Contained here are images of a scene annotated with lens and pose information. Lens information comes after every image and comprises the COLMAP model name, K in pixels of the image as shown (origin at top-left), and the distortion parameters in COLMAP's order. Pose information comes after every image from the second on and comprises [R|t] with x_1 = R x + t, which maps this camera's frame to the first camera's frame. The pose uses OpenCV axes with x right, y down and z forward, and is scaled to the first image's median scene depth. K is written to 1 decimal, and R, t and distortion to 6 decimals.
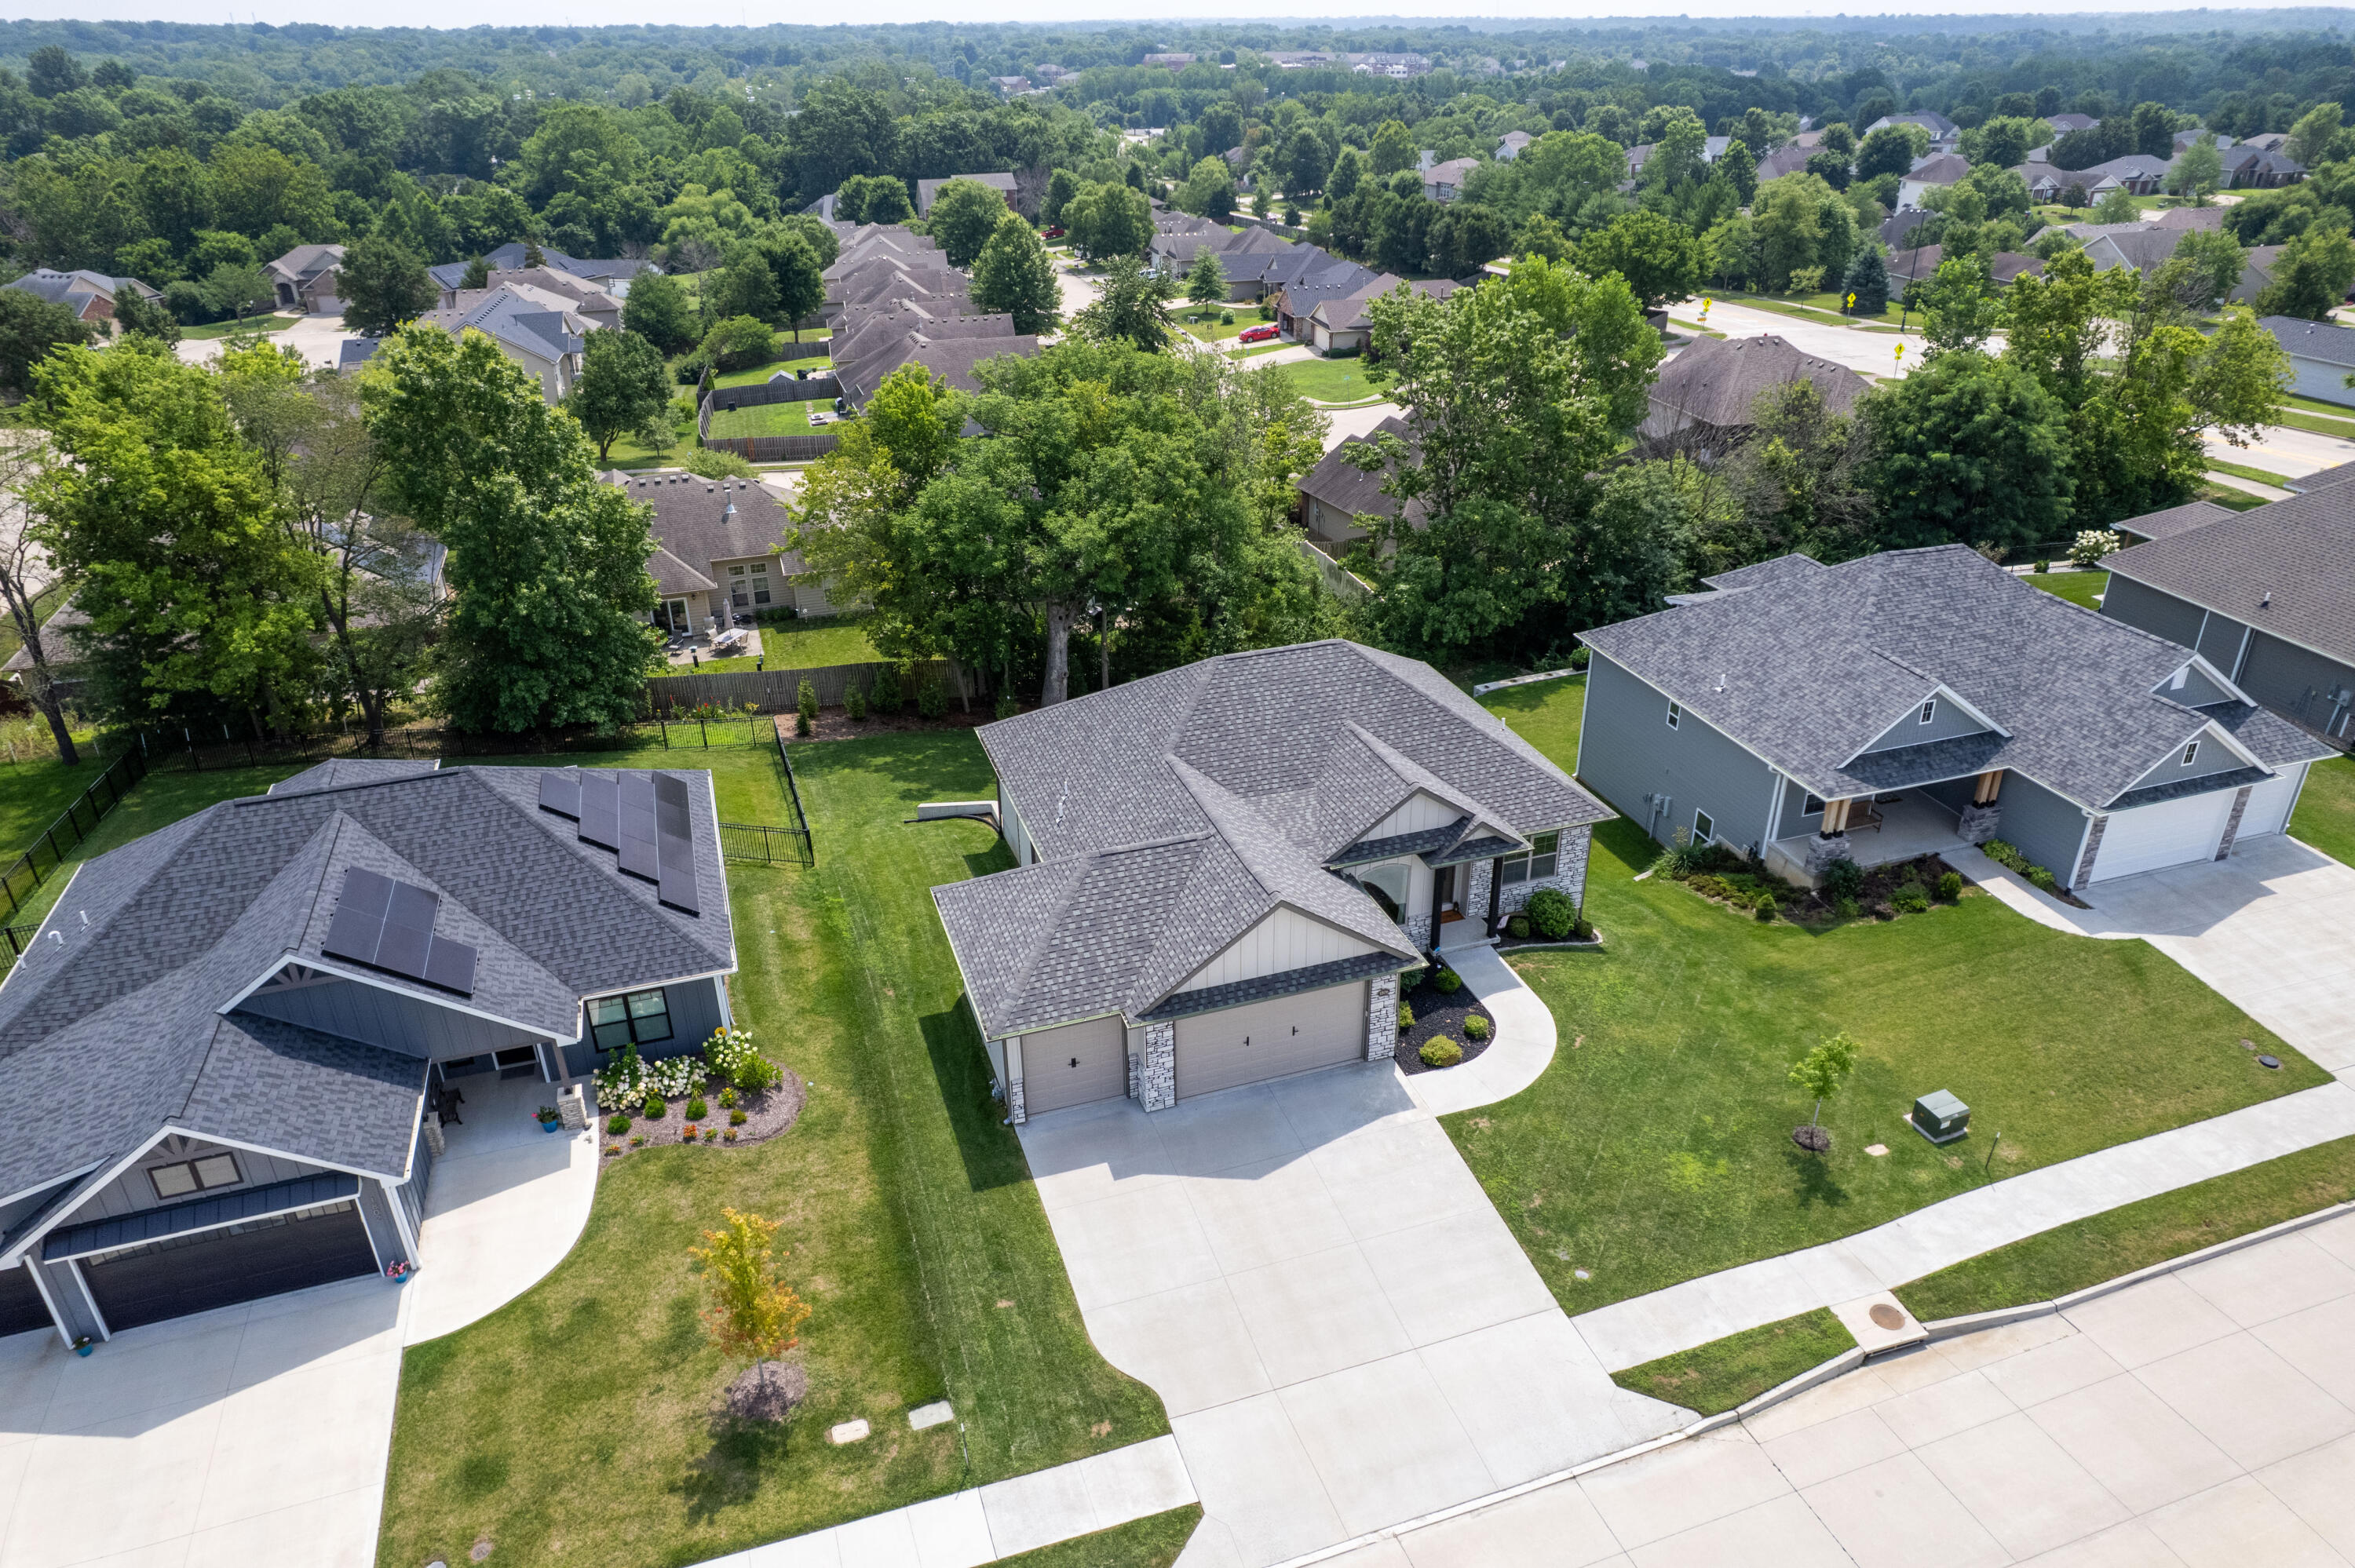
lens RADIAL K [[1496.3, 0, 1200.0], [0, 1496.3, 765.3], [0, 0, 1]] dist [-0.086609, 0.073296]
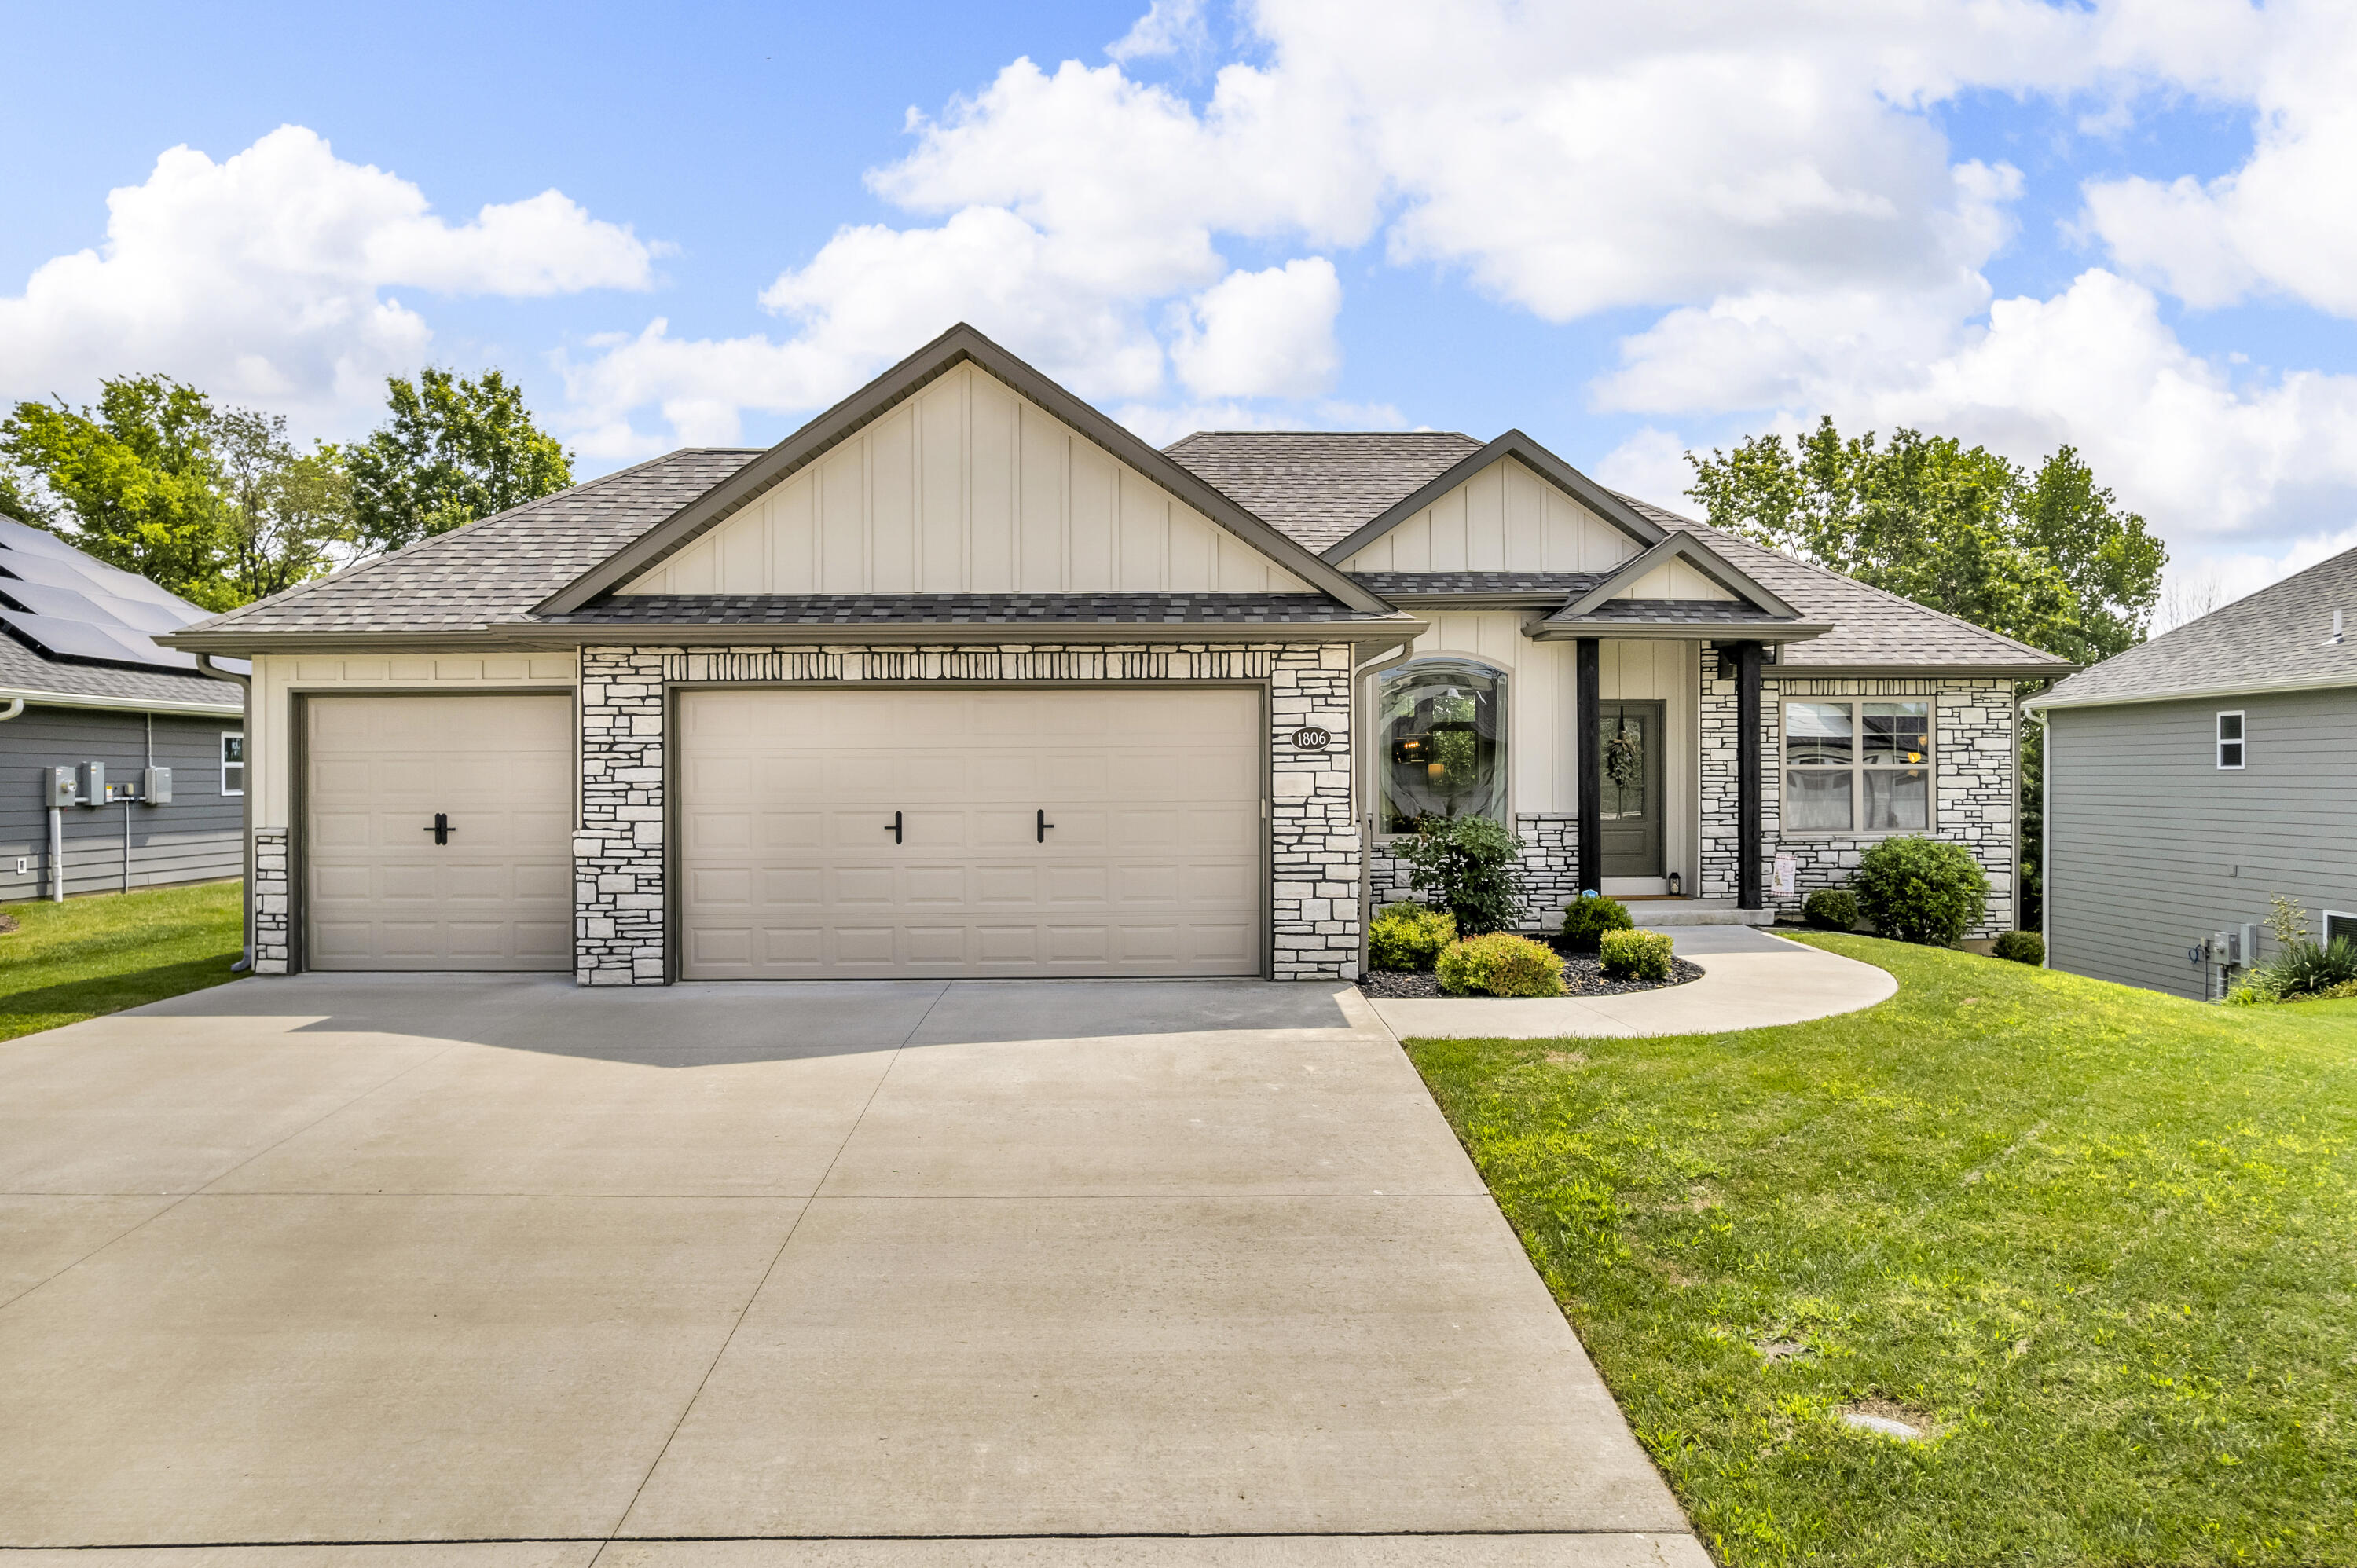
lens RADIAL K [[1497.6, 0, 1201.0], [0, 1497.6, 765.2], [0, 0, 1]] dist [-0.086609, 0.073296]
pose [[0.951413, 0.004001, -0.307892, 0.202136], [-0.142611, 0.891933, -0.429090, 0.304164], [0.272902, 0.452150, 0.849167, 0.699724]]
